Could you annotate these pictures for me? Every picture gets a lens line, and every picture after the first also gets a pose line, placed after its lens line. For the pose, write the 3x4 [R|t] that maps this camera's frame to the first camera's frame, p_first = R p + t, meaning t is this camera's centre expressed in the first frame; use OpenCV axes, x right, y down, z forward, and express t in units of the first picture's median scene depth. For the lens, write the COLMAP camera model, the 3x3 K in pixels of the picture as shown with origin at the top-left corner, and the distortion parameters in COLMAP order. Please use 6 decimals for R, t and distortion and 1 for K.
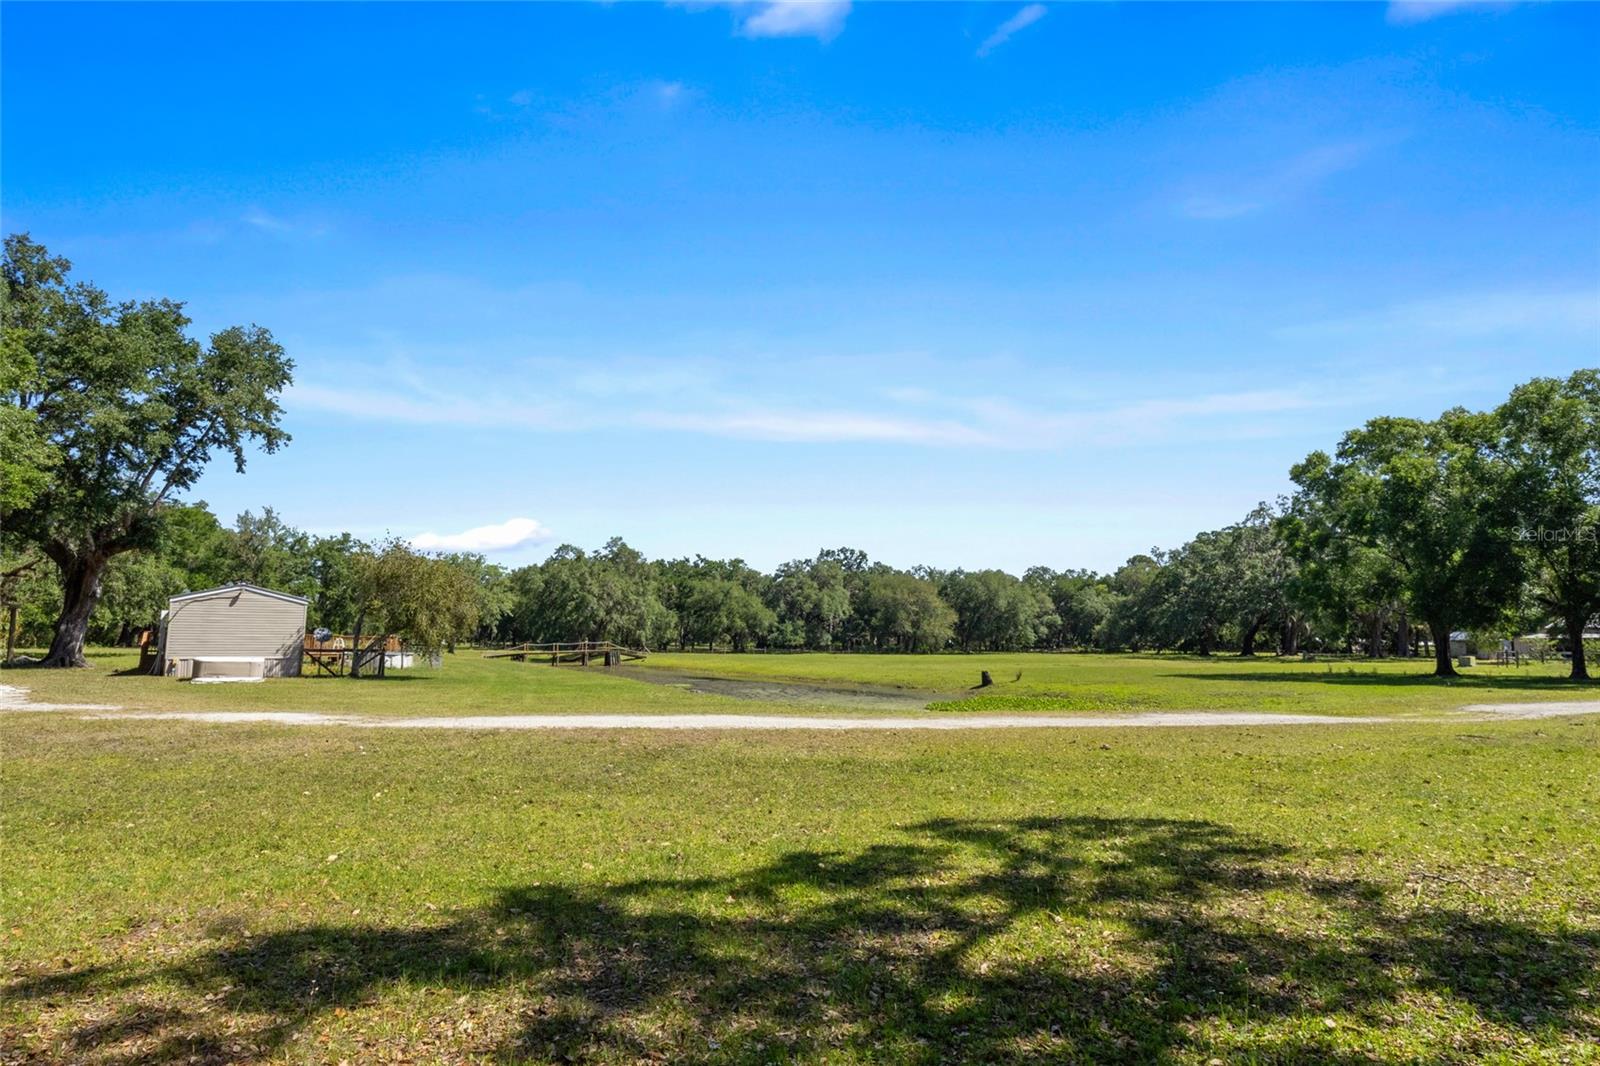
lens RADIAL K [[848.2, 0, 801.4], [0, 848.2, 533.1], [0, 0, 1]] dist [-0.016032, 0.001538]
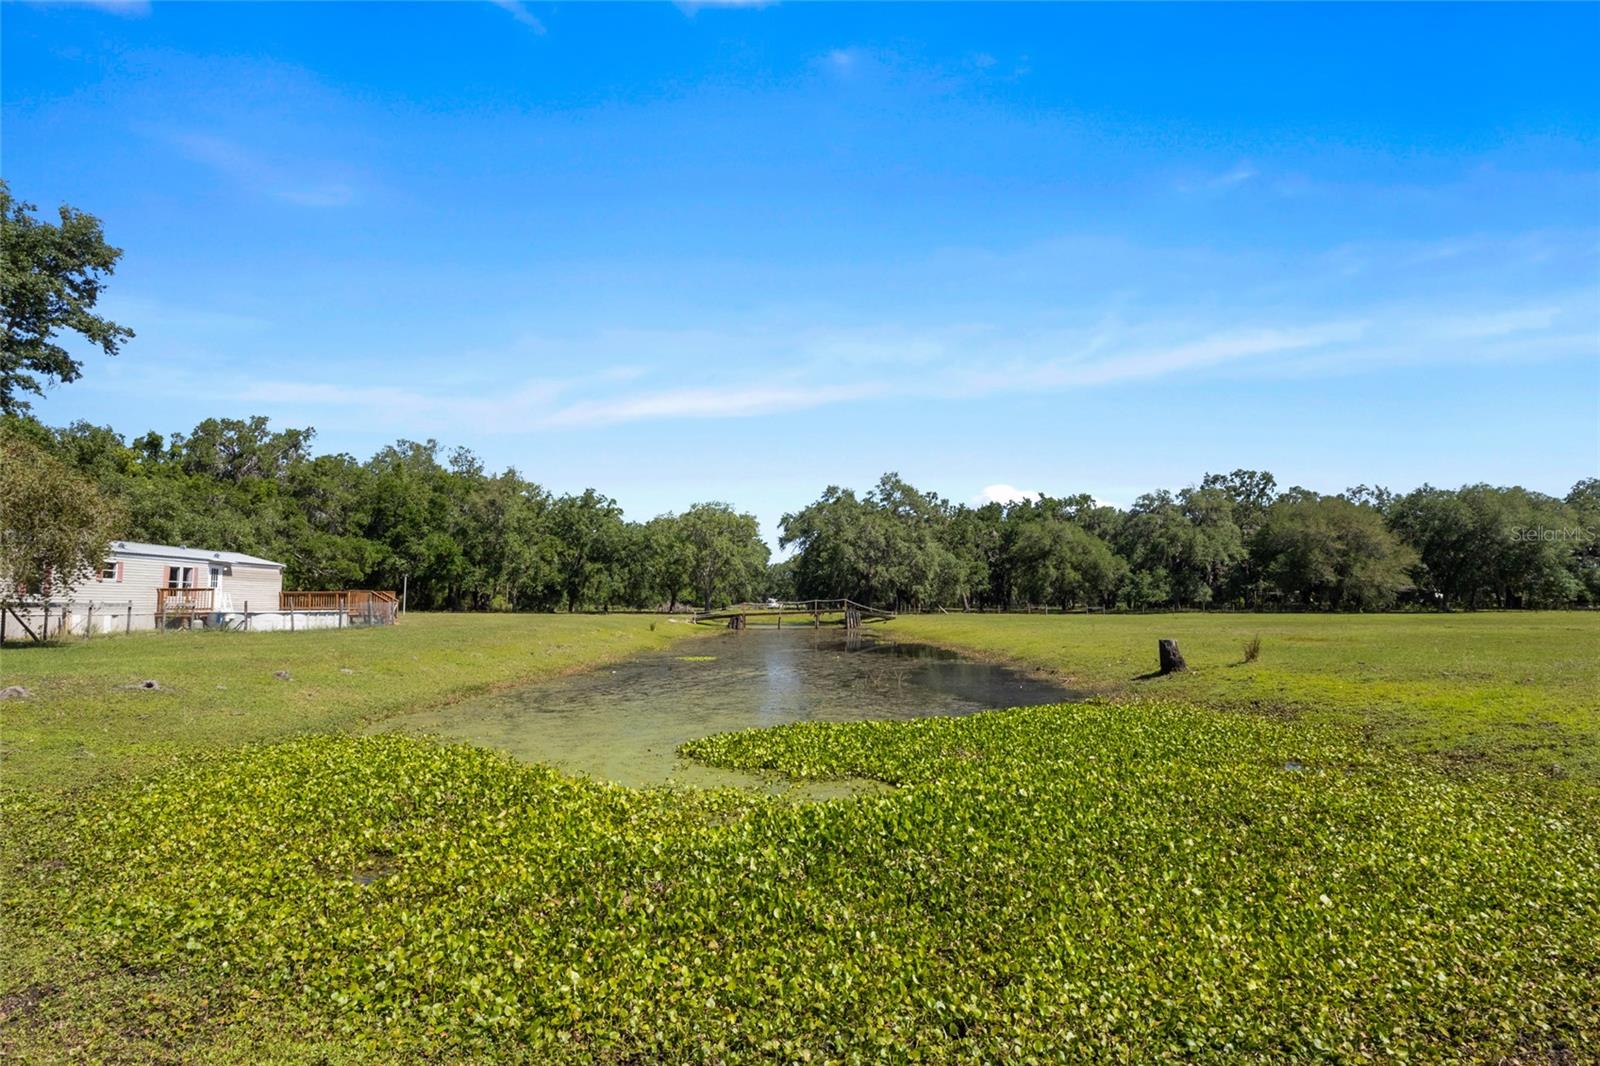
lens RADIAL K [[848.2, 0, 801.1], [0, 848.2, 539.0], [0, 0, 1]] dist [-0.016032, 0.001538]
pose [[0.867121, -0.047371, -0.495839, 0.091740], [0.072530, 0.996865, 0.031602, 0.029343], [0.492788, -0.063366, 0.867839, 0.194841]]
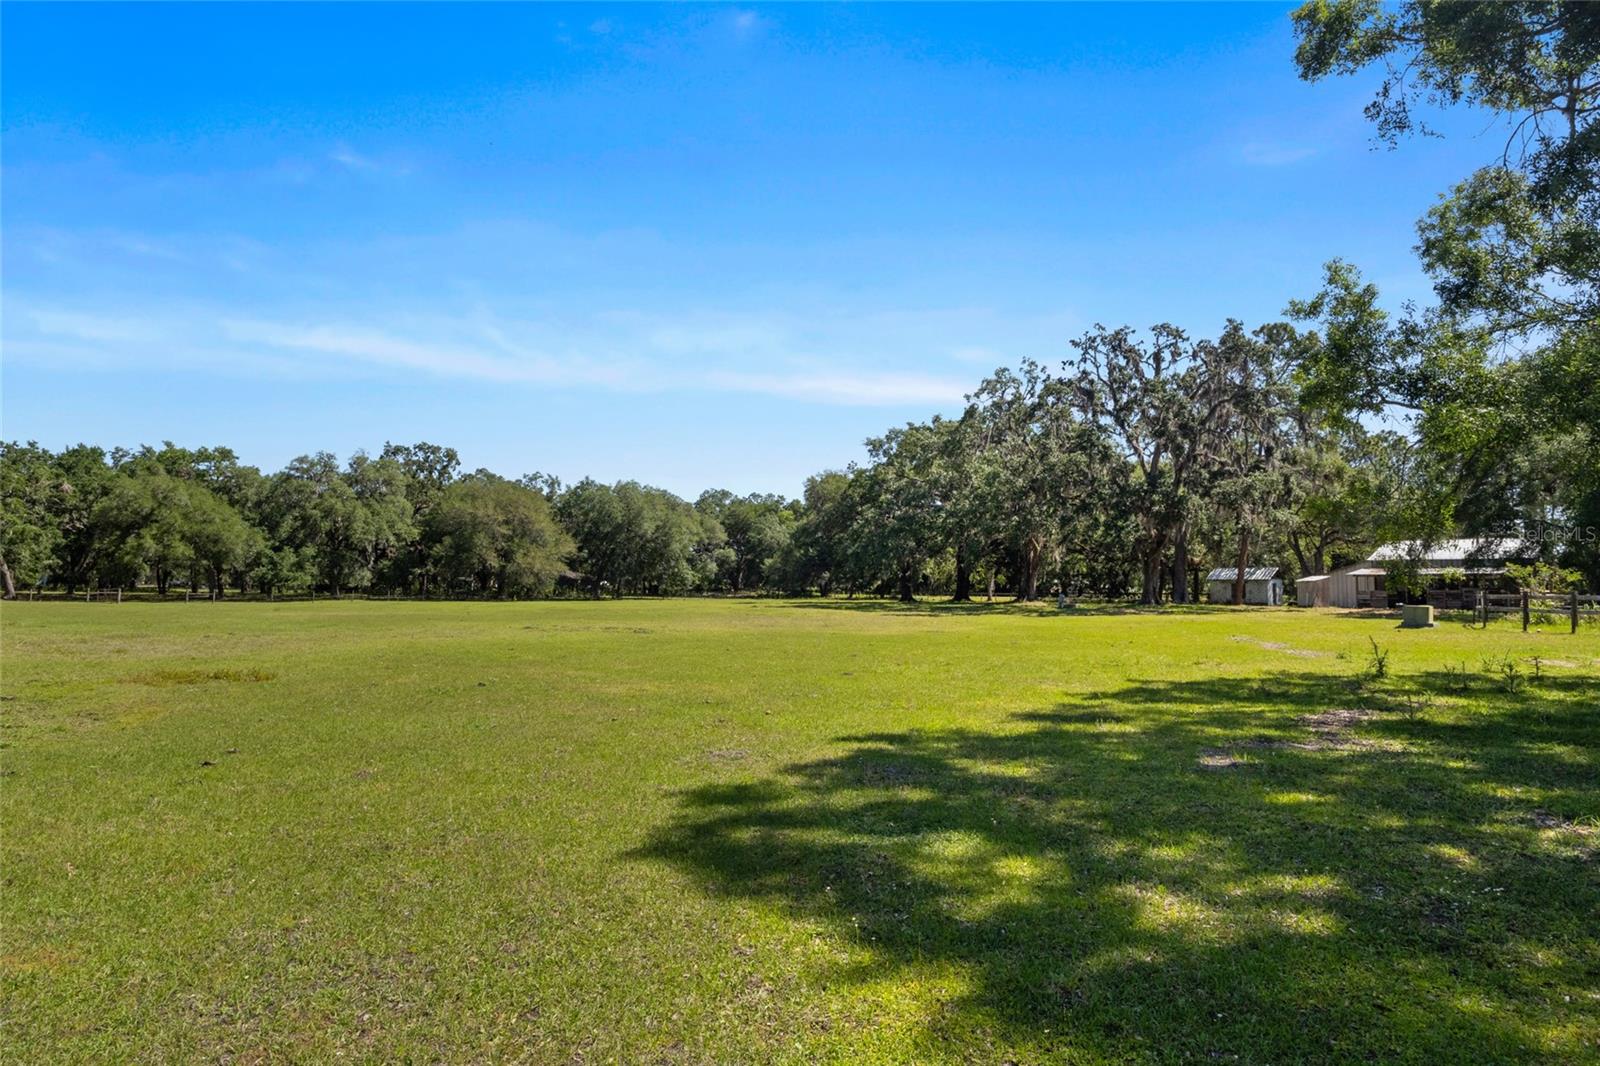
lens RADIAL K [[848.2, 0, 803.1], [0, 848.2, 525.5], [0, 0, 1]] dist [-0.016032, 0.001538]
pose [[0.945589, 0.021735, 0.324637, 0.134836], [-0.040106, 0.997943, 0.050007, 0.041343], [-0.322883, -0.060306, 0.944516, 0.299900]]
